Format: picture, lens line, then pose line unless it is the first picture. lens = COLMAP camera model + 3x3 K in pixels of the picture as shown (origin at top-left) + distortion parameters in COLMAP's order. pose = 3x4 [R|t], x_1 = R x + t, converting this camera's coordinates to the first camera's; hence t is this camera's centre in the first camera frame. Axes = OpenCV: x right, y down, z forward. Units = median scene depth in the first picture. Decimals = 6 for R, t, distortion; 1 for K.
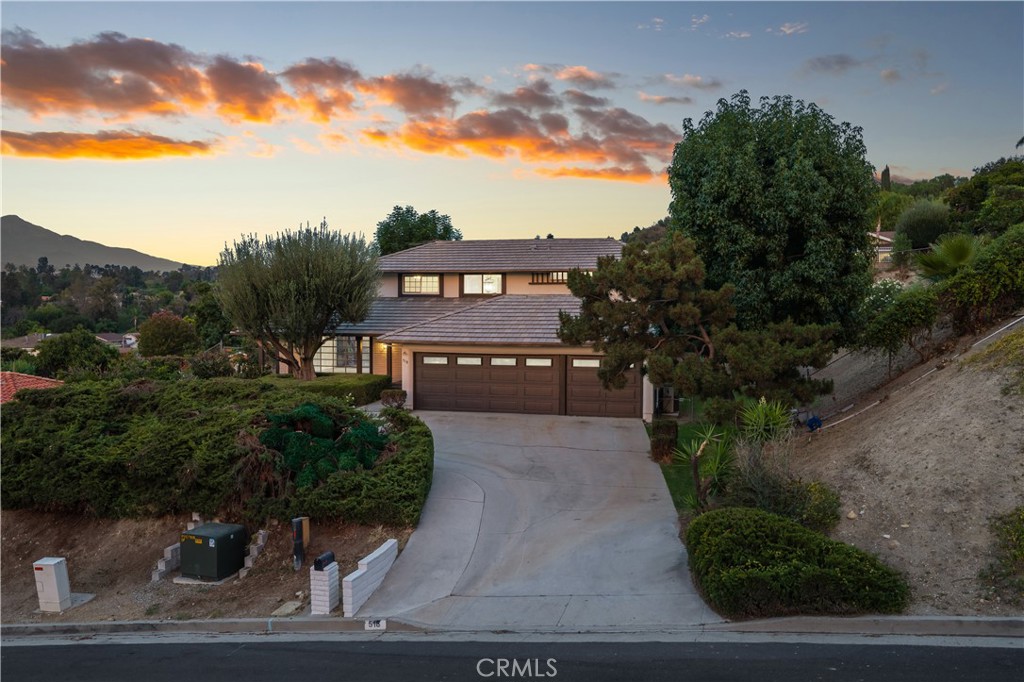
lens RADIAL K [[802.5, 0, 515.3], [0, 802.5, 339.8], [0, 0, 1]] dist [-0.005241, 0.009254]
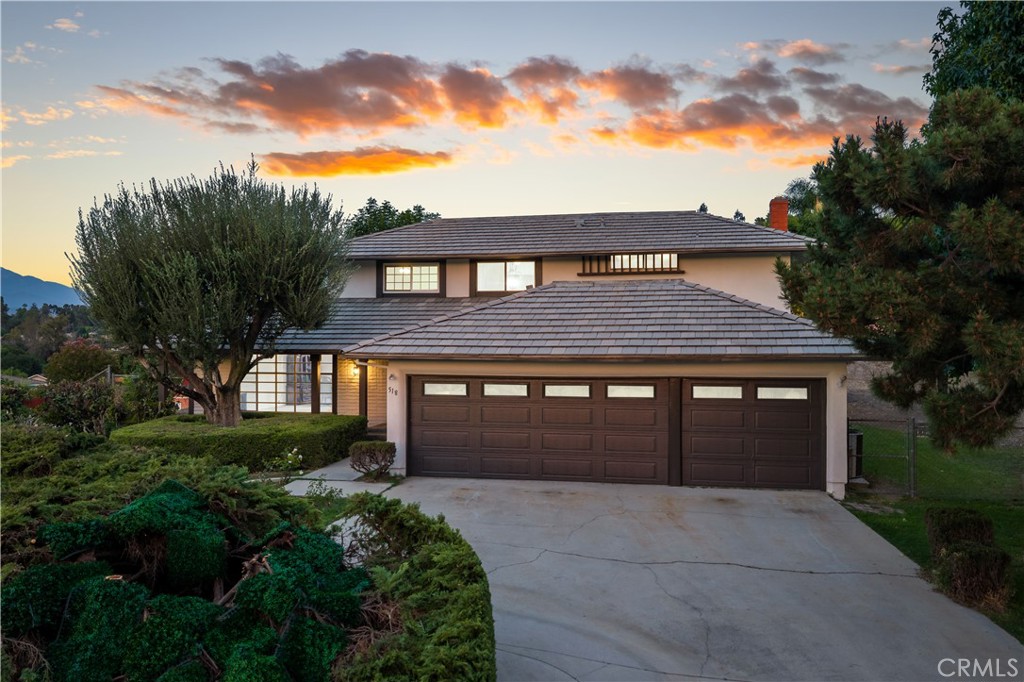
lens RADIAL K [[802.5, 0, 509.0], [0, 802.5, 347.0], [0, 0, 1]] dist [-0.005241, 0.009254]
pose [[0.999552, -0.003679, 0.029716, -0.065799], [0.004910, 0.999128, -0.041469, 0.017902], [-0.029538, 0.041596, 0.998698, 0.392624]]
